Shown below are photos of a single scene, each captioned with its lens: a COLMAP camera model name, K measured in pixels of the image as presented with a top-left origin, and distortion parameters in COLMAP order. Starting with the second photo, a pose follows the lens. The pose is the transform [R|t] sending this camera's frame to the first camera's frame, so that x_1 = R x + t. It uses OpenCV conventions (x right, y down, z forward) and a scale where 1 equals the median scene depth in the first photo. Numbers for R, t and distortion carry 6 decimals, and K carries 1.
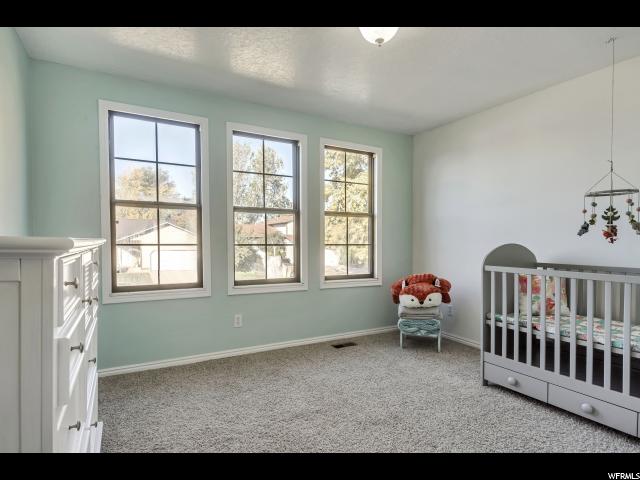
lens RADIAL K [[332.6, 0, 319.7], [0, 332.6, 244.6], [0, 0, 1]] dist [-0.003798, -0.000922]
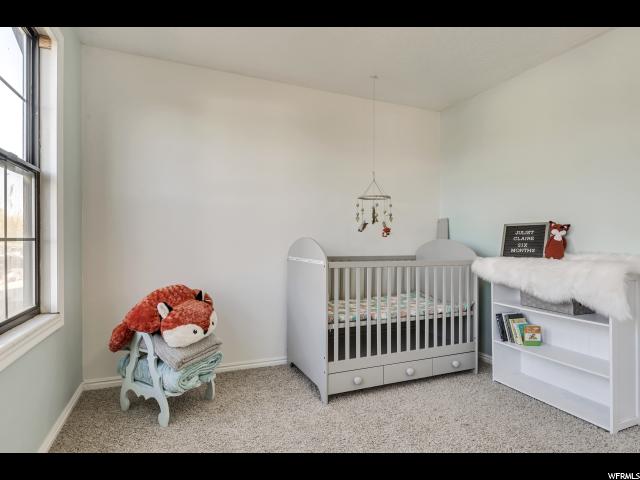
lens RADIAL K [[332.6, 0, 319.9], [0, 332.6, 235.6], [0, 0, 1]] dist [-0.003798, -0.000922]
pose [[0.117911, 0.013703, 0.992930, -0.379061], [0.002507, 0.999897, -0.014097, 0.007175], [-0.993021, 0.004151, 0.117864, 0.955772]]
